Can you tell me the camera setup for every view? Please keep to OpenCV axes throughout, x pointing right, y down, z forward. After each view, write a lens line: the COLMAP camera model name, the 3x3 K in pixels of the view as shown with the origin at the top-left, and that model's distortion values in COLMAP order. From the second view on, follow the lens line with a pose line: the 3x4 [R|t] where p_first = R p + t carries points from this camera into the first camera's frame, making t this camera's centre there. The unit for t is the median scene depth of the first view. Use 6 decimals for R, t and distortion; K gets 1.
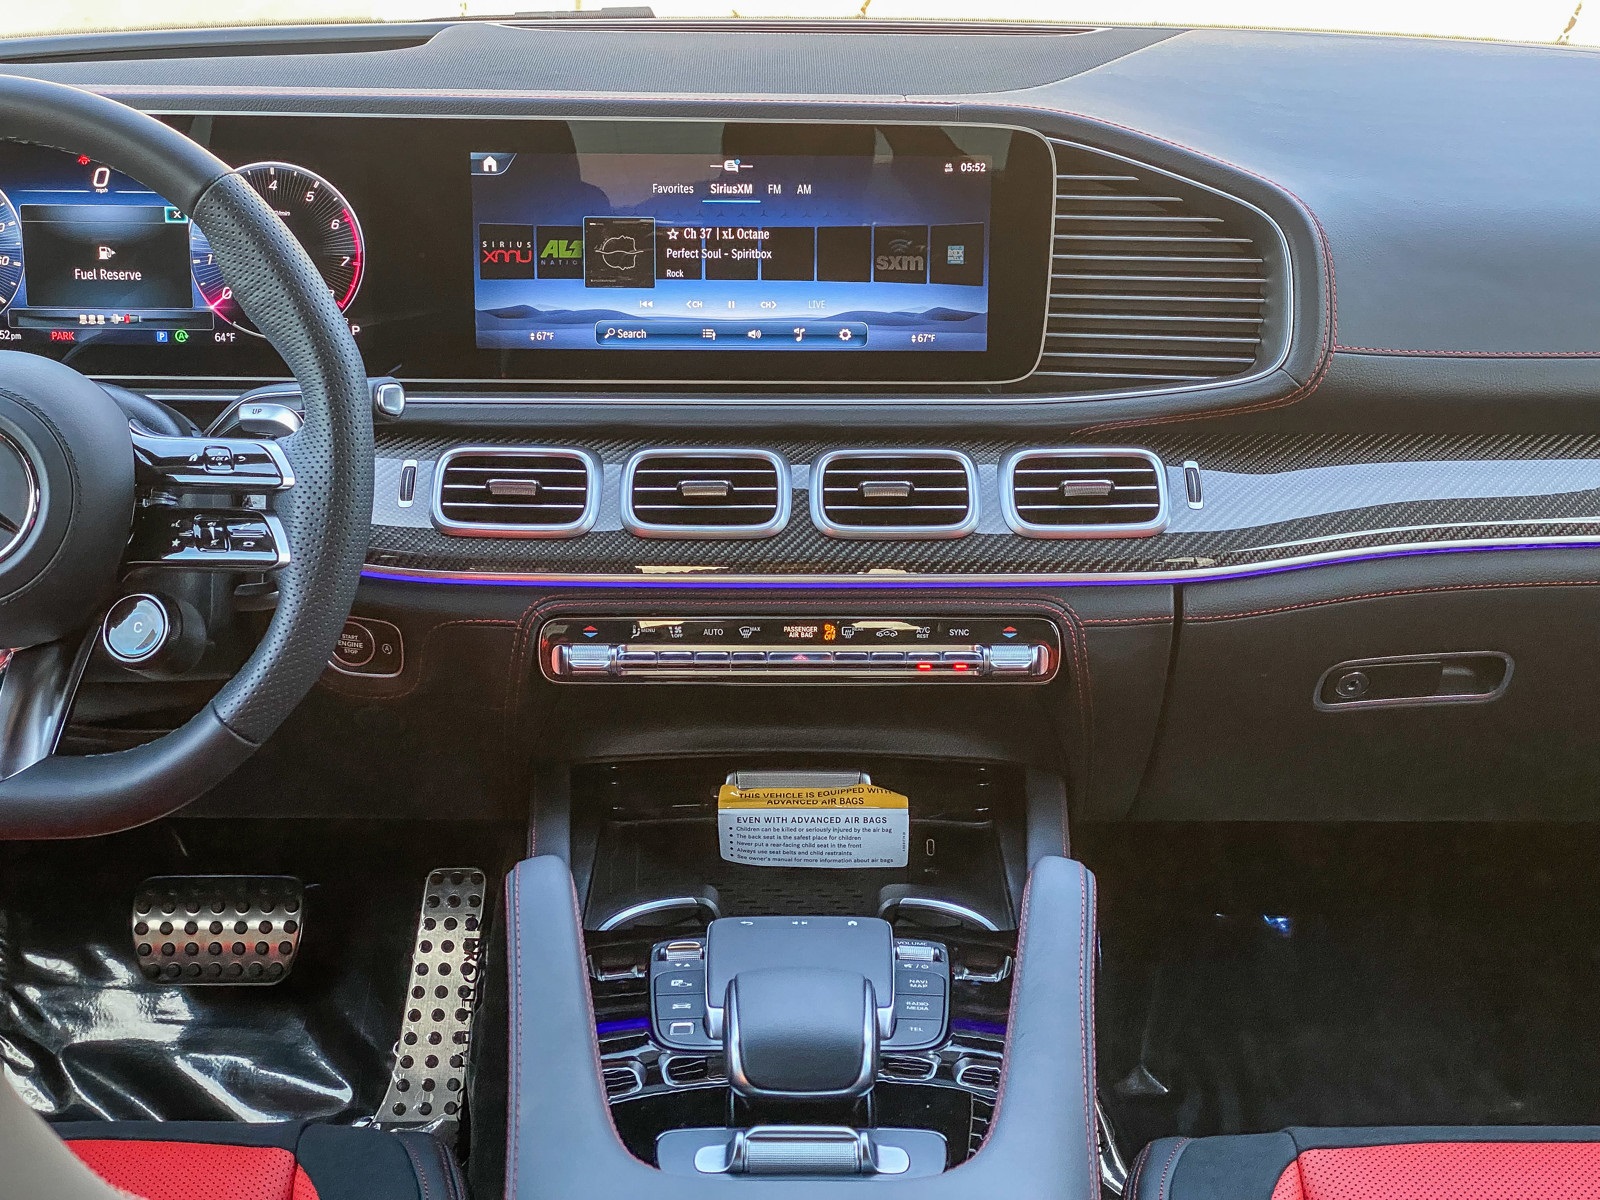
lens RADIAL K [[2371.8, 0, 797.6], [0, 2371.8, 597.9], [0, 0, 1]] dist [0.107743, 0.000000]
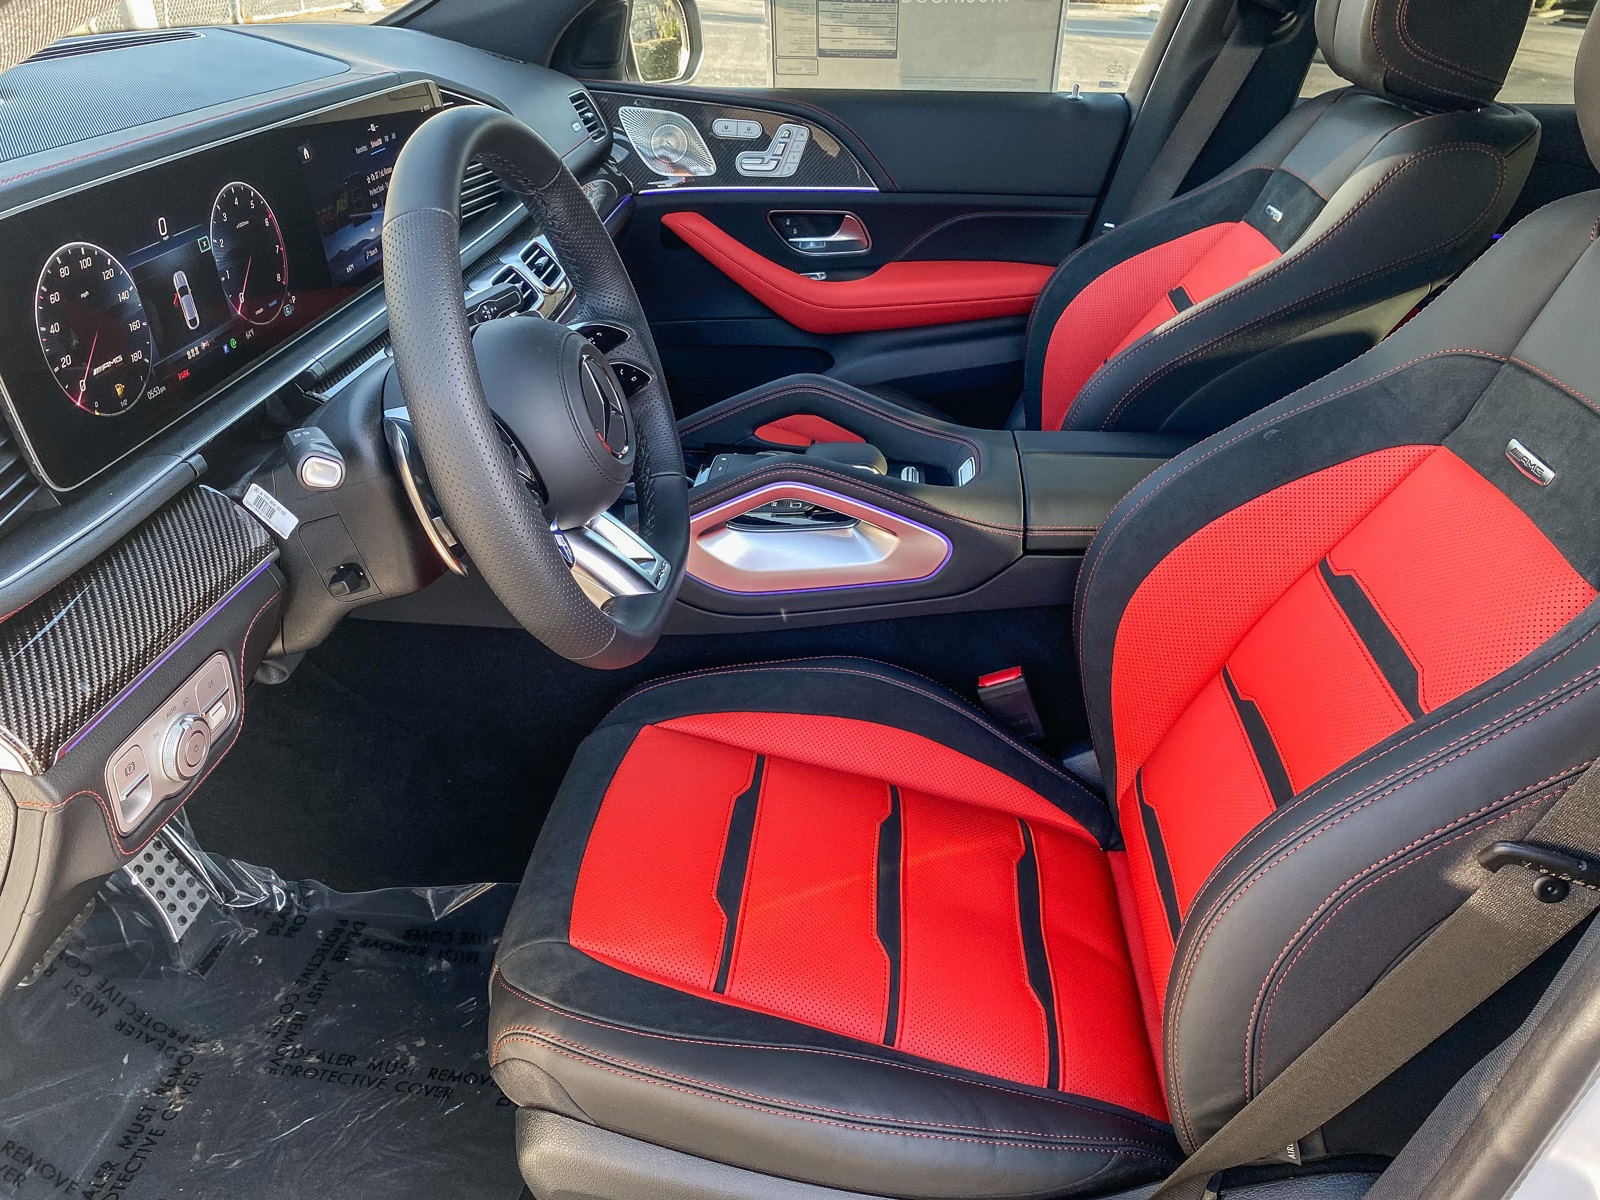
lens RADIAL K [[1190.4, 0, 794.4], [0, 1190.4, 590.5], [0, 0, 1]] dist [0.046505, -0.047732]
pose [[0.089835, -0.488575, 0.867885, -0.836902], [0.297016, 0.844899, 0.444891, -0.192702], [-0.950637, 0.217808, 0.221016, 0.622167]]
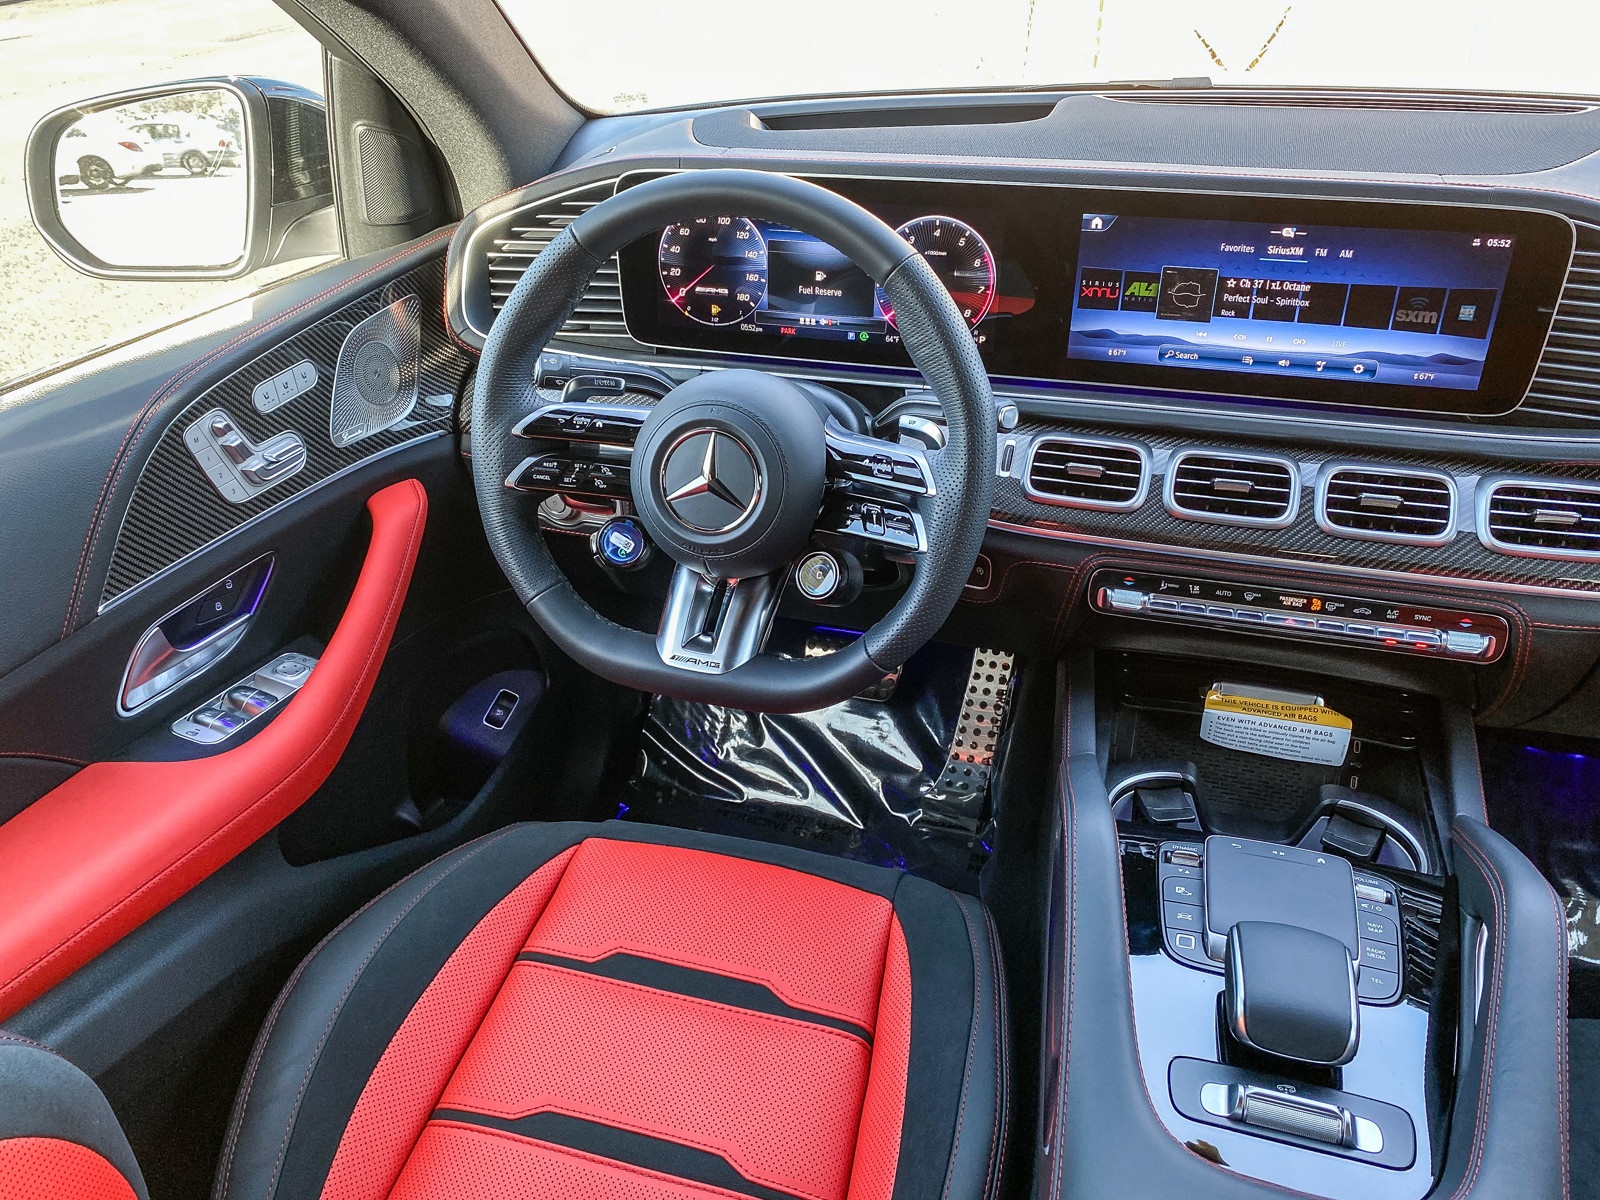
lens RADIAL K [[1190.4, 0, 798.8], [0, 1190.4, 587.9], [0, 0, 1]] dist [0.046505, -0.047732]
pose [[0.955744, 0.129411, -0.264208, -0.084043], [-0.073883, 0.974857, 0.210228, -0.110374], [0.284771, -0.181404, 0.941275, 0.277309]]
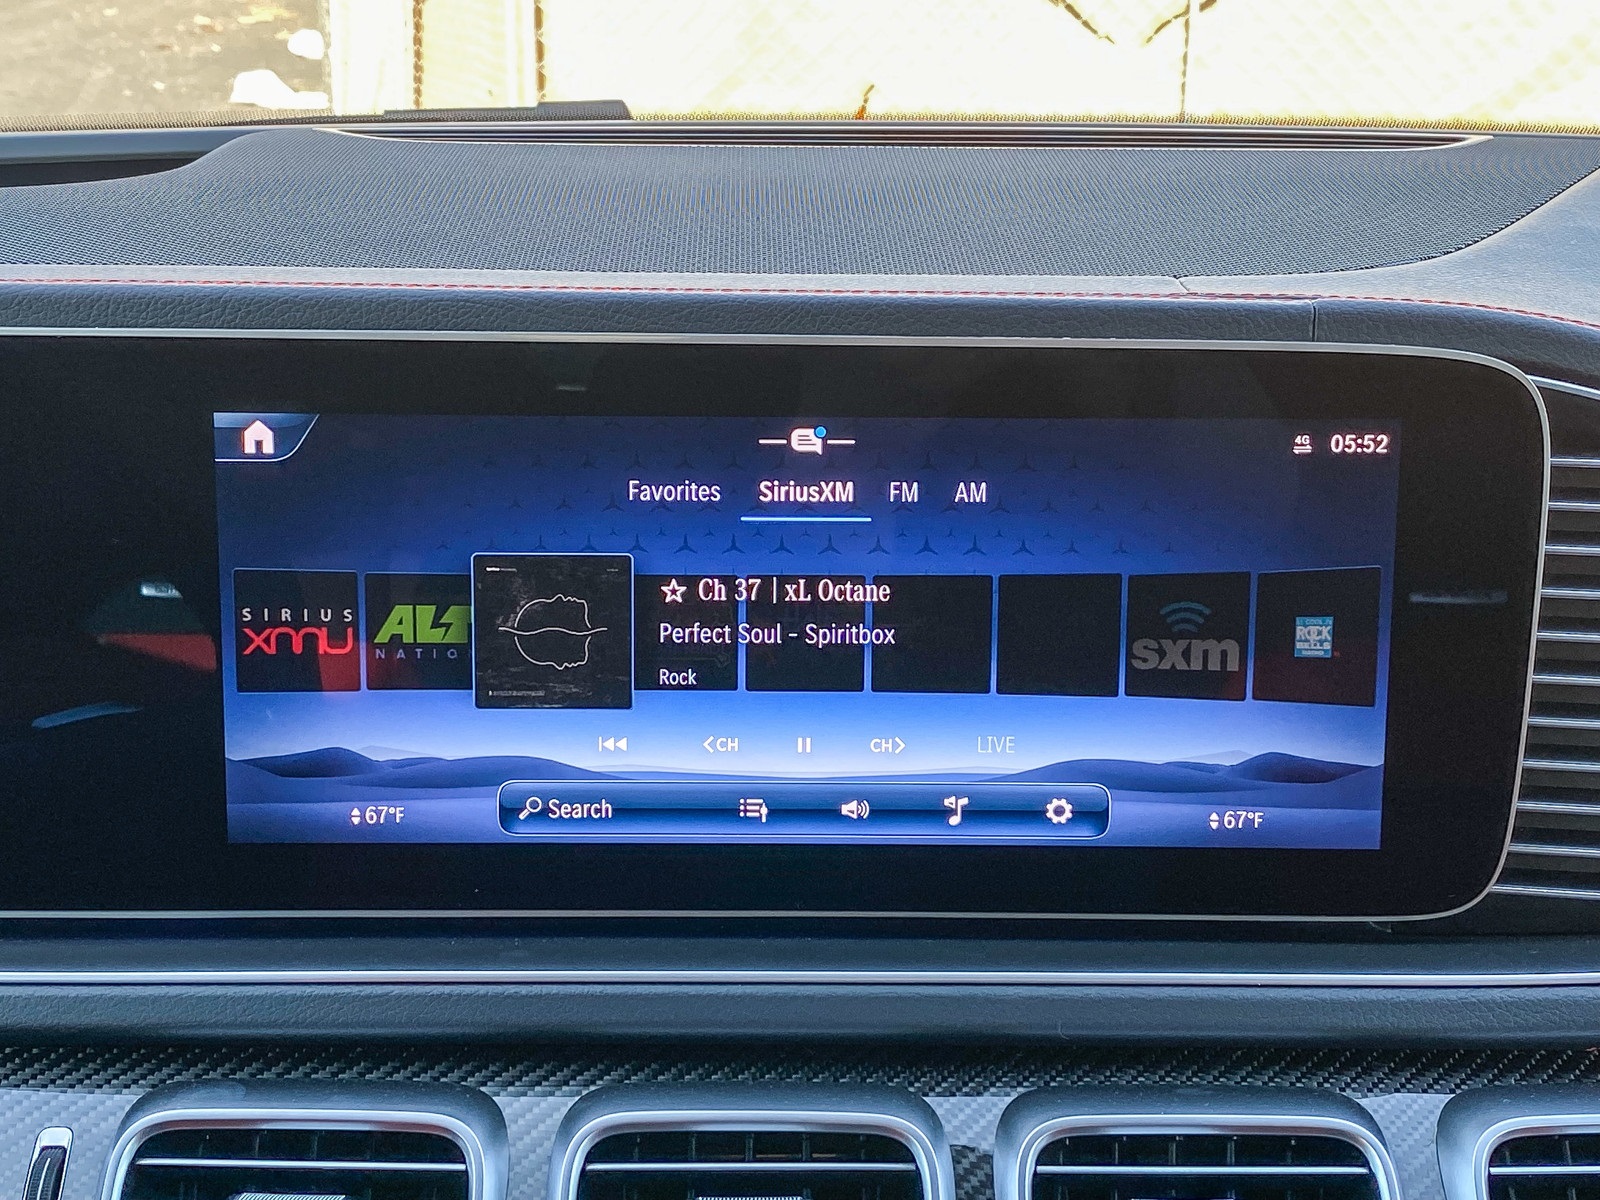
lens RADIAL K [[2371.8, 0, 773.0], [0, 2371.8, 588.9], [0, 0, 1]] dist [0.107743, 0.000000]
pose [[0.999985, 0.000655, -0.005400, -0.031458], [-0.000920, 0.998793, -0.049105, -0.131629], [0.005362, 0.049110, 0.998779, 0.558276]]
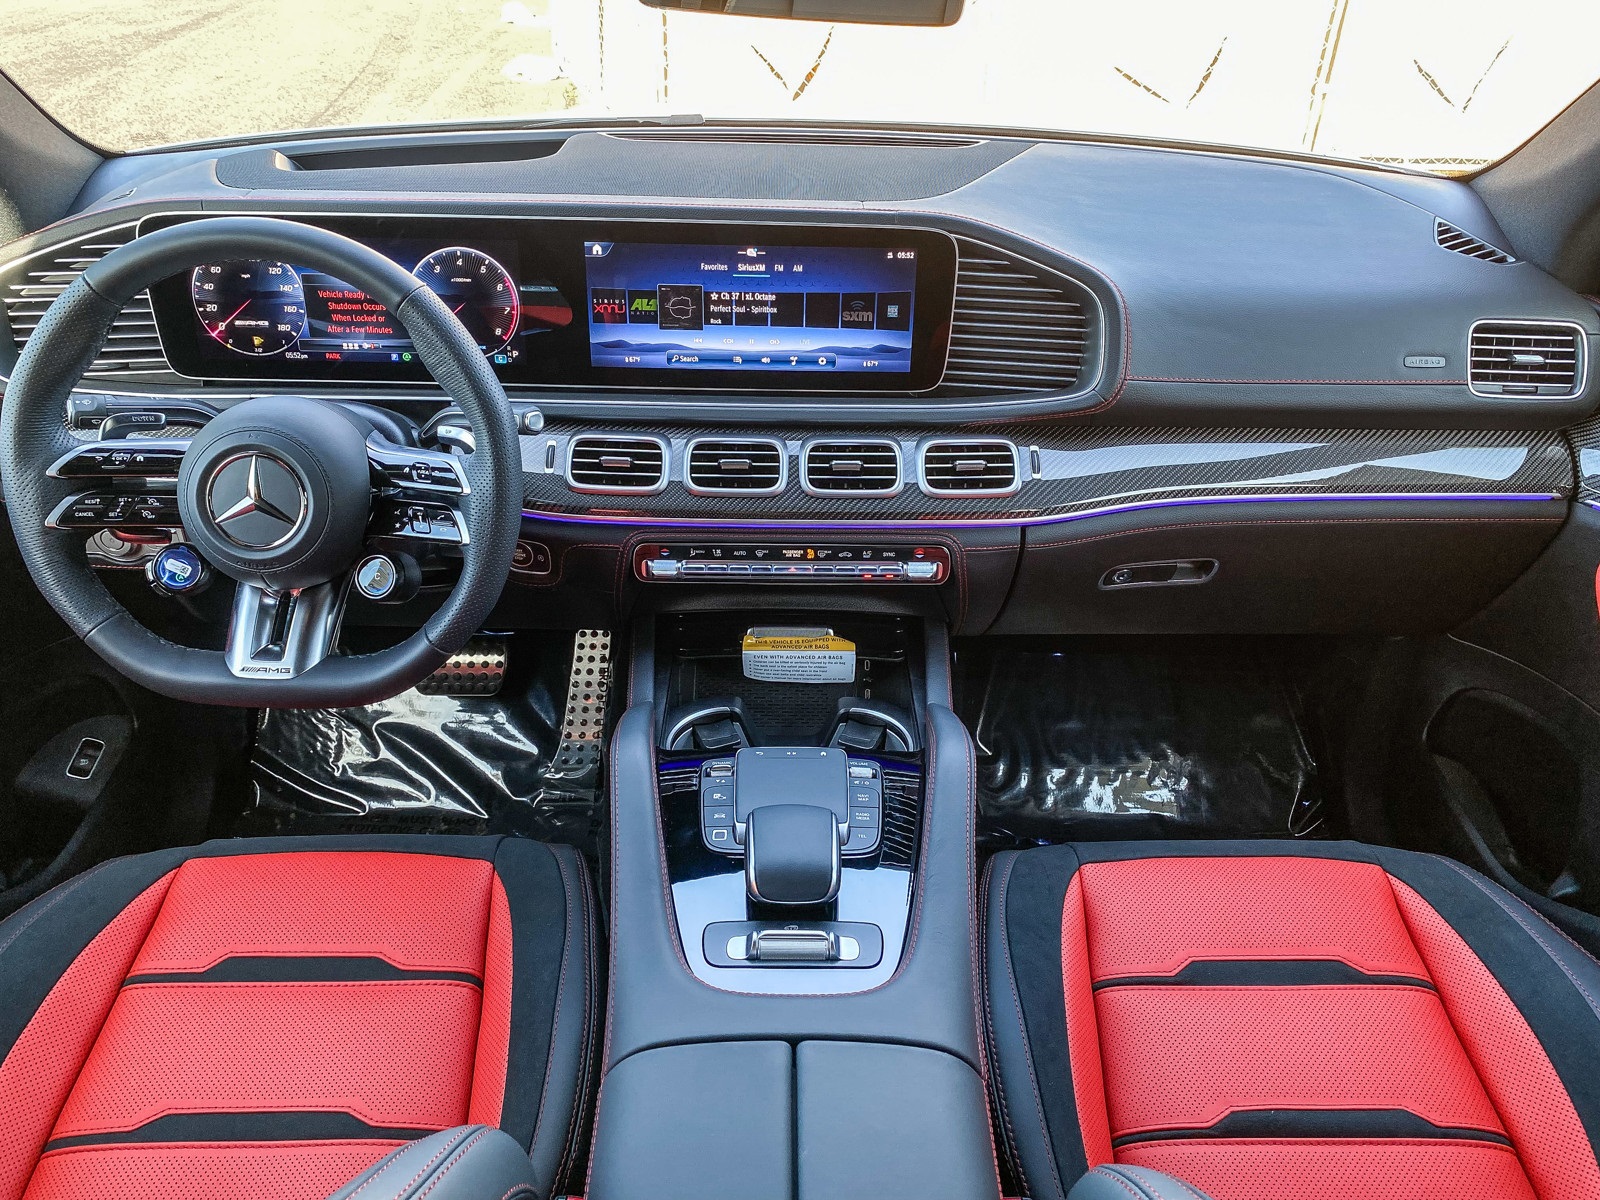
lens RADIAL K [[1190.4, 0, 797.0], [0, 1190.4, 582.9], [0, 0, 1]] dist [0.046505, -0.047732]
pose [[0.999875, 0.008862, 0.013072, -0.006258], [-0.011198, 0.981494, 0.191166, -0.118172], [-0.011136, -0.191289, 0.981471, 0.184773]]
